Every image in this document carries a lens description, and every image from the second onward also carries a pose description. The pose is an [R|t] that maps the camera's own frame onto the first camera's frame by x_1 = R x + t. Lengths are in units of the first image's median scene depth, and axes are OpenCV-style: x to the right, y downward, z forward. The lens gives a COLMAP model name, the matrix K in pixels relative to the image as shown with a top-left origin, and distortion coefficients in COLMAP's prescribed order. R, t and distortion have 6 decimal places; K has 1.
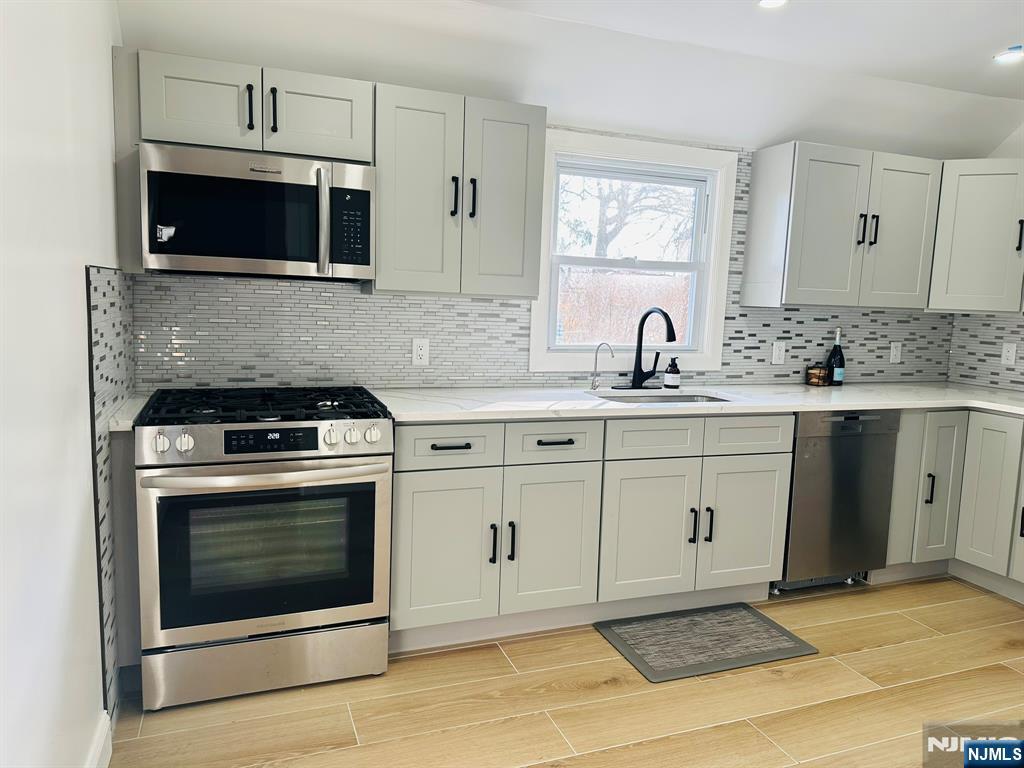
lens RADIAL K [[711.9, 0, 510.8], [0, 711.9, 385.0], [0, 0, 1]] dist [0.076429, -0.094003]
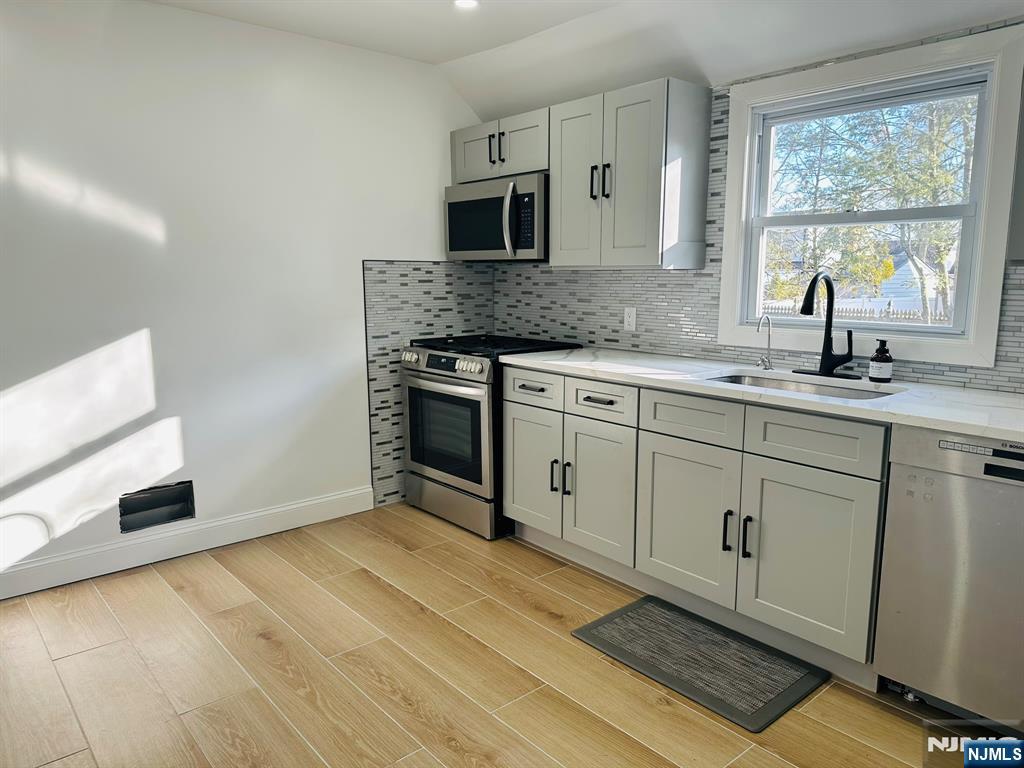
lens RADIAL K [[711.9, 0, 522.9], [0, 711.9, 379.7], [0, 0, 1]] dist [0.076429, -0.094003]
pose [[0.344492, 0.111016, -0.932202, 0.885517], [-0.098857, 0.991752, 0.081576, -0.024908], [0.933570, 0.064052, 0.352626, 0.435285]]
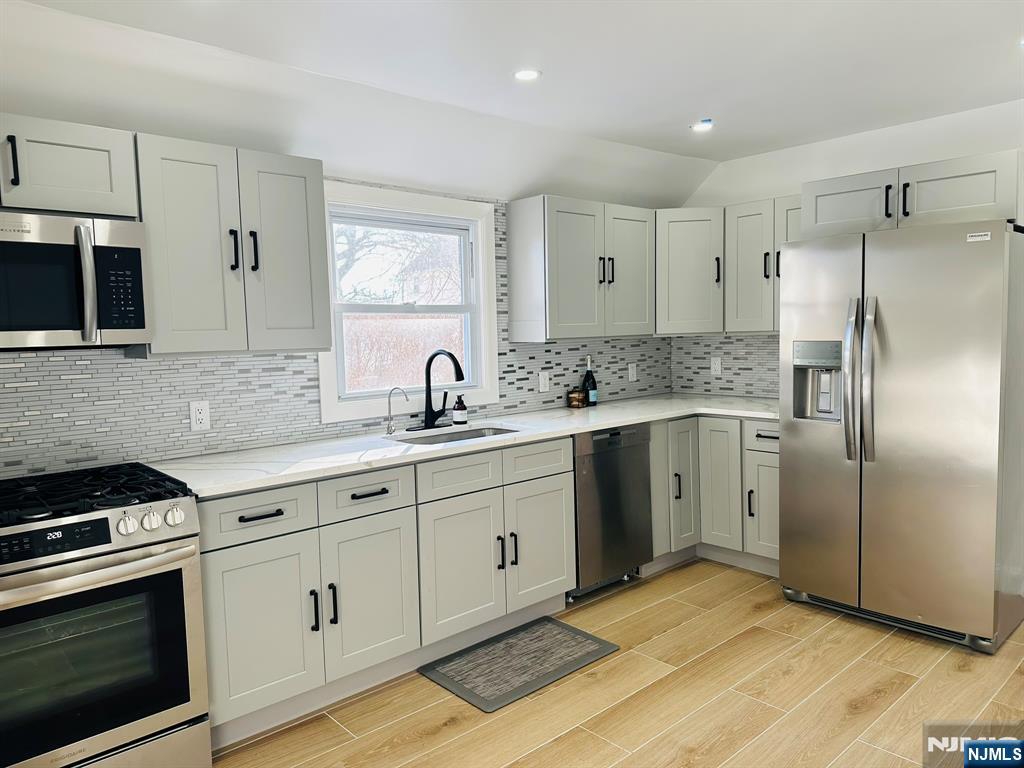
lens RADIAL K [[711.9, 0, 503.7], [0, 711.9, 383.7], [0, 0, 1]] dist [0.076429, -0.094003]
pose [[0.933517, -0.087619, 0.347661, -0.081108], [0.103694, 0.994219, -0.027866, -0.021201], [-0.343210, 0.062063, 0.937206, -0.006325]]
